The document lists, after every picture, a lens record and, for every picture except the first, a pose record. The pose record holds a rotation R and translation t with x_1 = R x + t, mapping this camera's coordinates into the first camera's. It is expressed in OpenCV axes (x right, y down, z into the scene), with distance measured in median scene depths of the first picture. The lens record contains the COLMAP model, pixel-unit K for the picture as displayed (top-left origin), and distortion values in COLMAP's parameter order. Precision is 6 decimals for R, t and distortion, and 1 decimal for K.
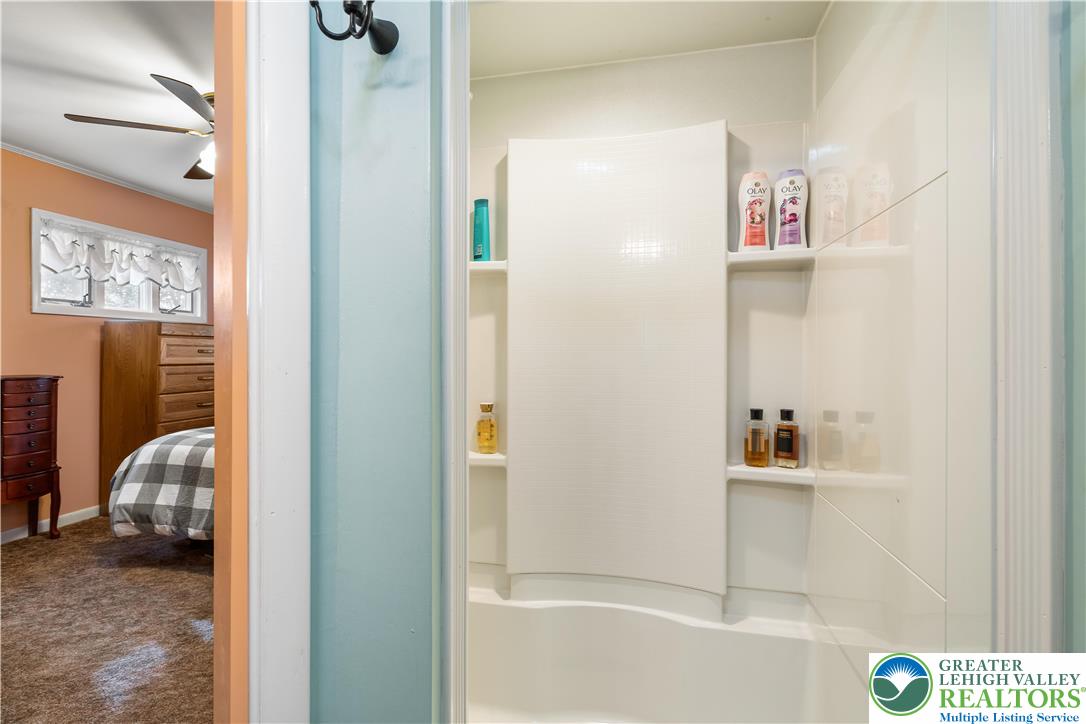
lens RADIAL K [[522.1, 0, 529.8], [0, 522.1, 361.0], [0, 0, 1]] dist [0.001184, 0.000259]
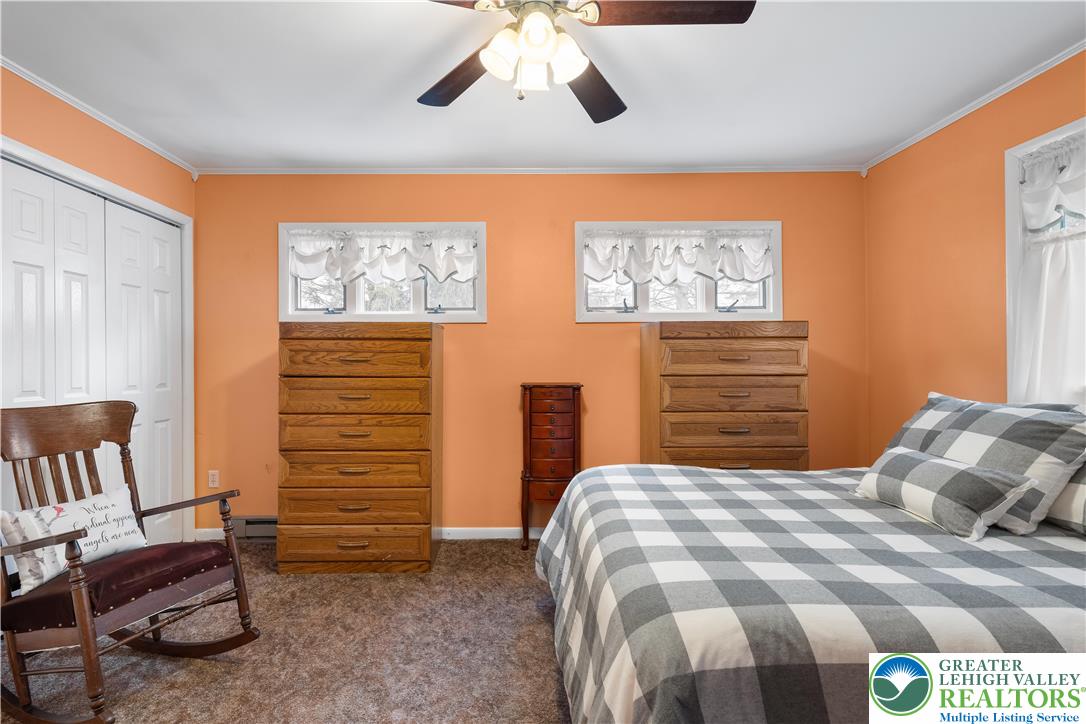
lens RADIAL K [[518.8, 0, 545.0], [0, 518.8, 356.2], [0, 0, 1]] dist [-0.000244, 0.000117]
pose [[0.222906, -0.014923, -0.974726, 0.031770], [-0.006859, 0.999834, -0.016876, -0.007071], [0.974816, 0.010447, 0.222767, 0.616623]]
